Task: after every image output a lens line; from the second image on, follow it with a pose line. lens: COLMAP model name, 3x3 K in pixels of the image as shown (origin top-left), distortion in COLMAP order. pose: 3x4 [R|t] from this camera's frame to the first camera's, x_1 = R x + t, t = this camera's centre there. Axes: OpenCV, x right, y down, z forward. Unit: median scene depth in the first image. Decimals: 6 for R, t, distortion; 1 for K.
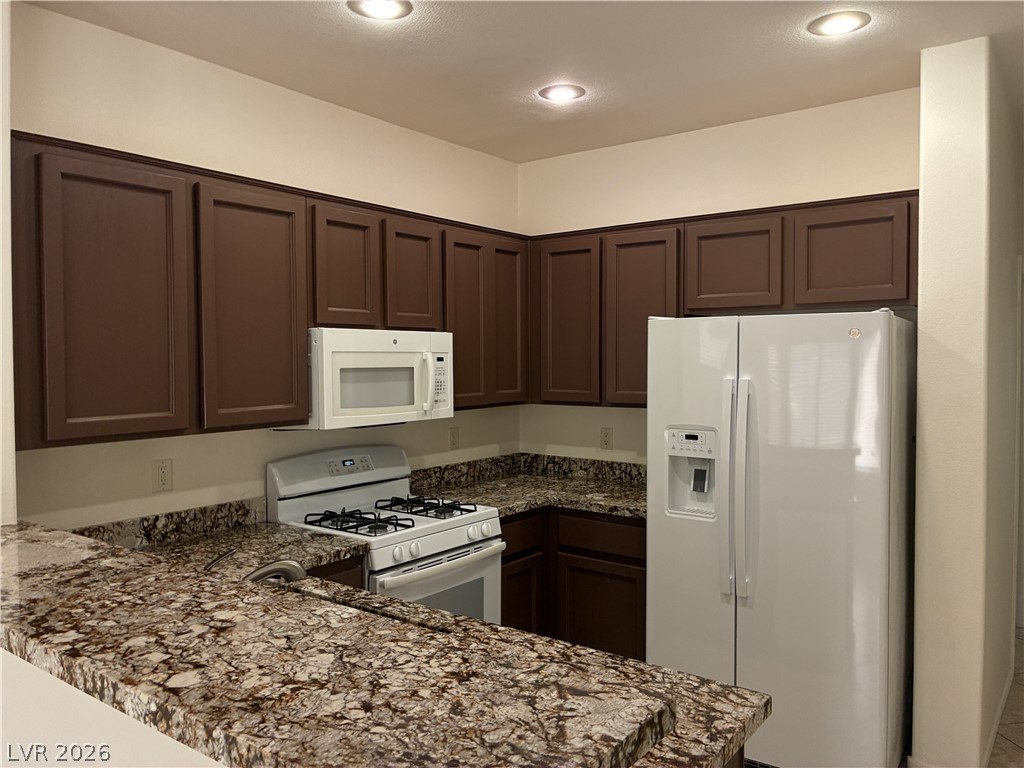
lens RADIAL K [[783.2, 0, 521.7], [0, 783.2, 385.5], [0, 0, 1]] dist [0.037639, -0.052195]
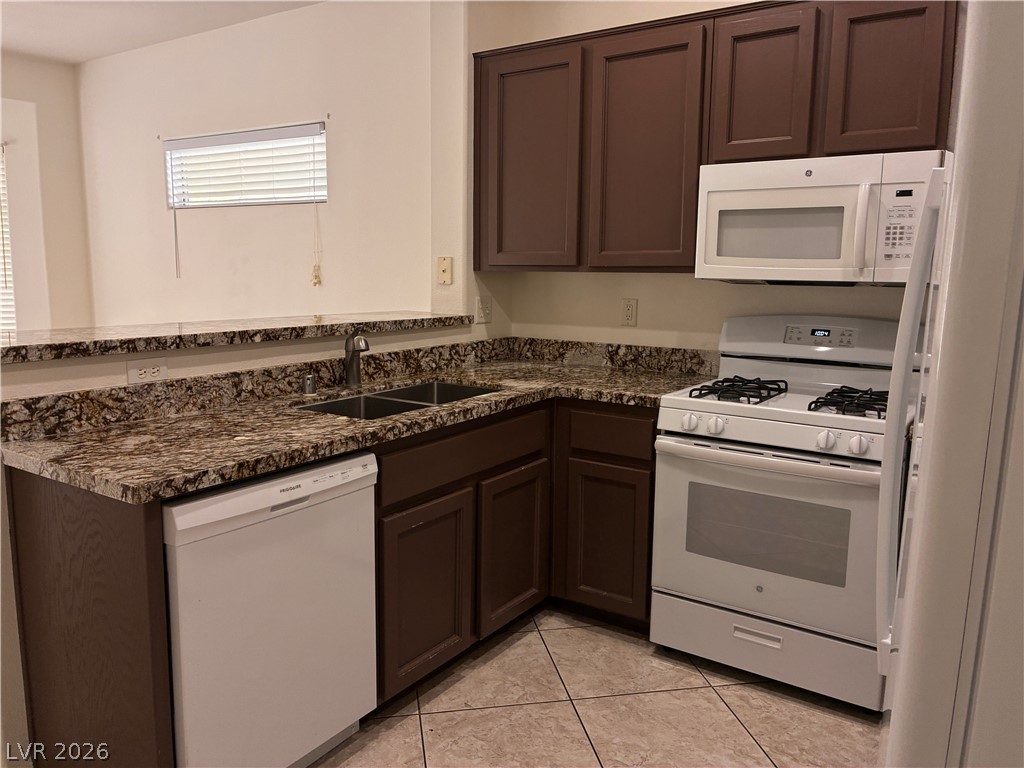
lens RADIAL K [[783.2, 0, 511.8], [0, 783.2, 378.8], [0, 0, 1]] dist [0.037639, -0.052195]
pose [[0.027612, 0.145663, -0.988949, 0.668486], [-0.047862, 0.988384, 0.144243, 0.049399], [0.998472, 0.043350, 0.034263, 0.744886]]
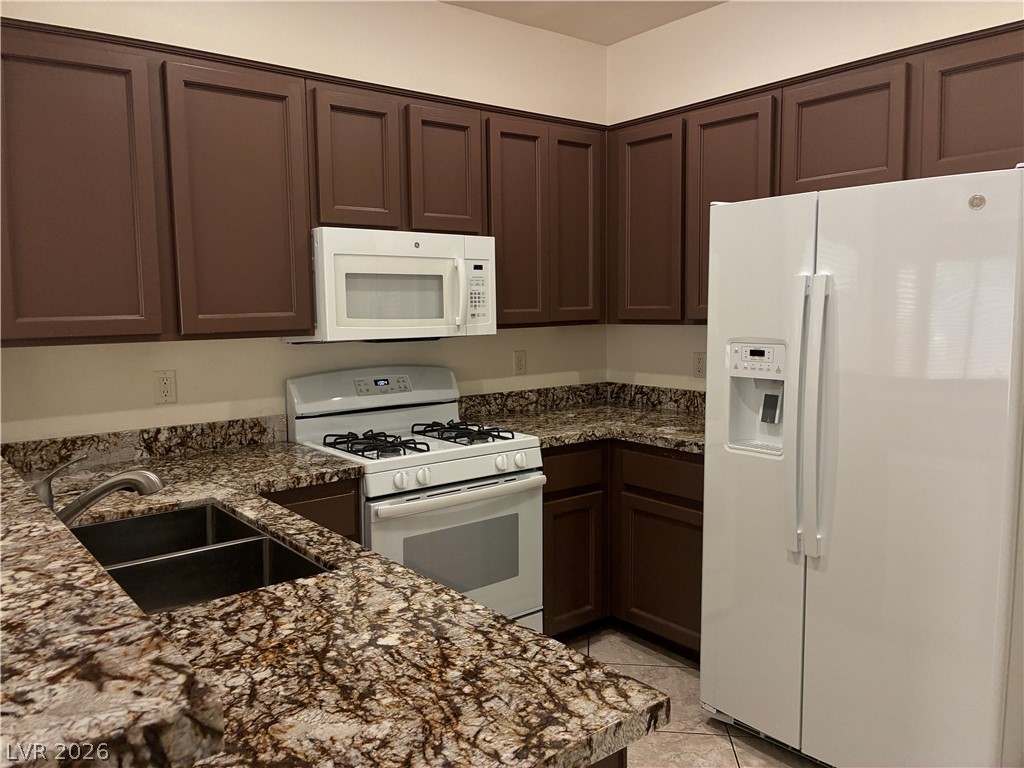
lens RADIAL K [[783.2, 0, 510.2], [0, 783.2, 383.5], [0, 0, 1]] dist [0.037639, -0.052195]
pose [[0.966109, 0.016563, -0.257603, 0.183378], [0.000615, 0.997789, 0.066460, 0.044341], [0.258135, -0.064366, 0.963962, 0.177468]]
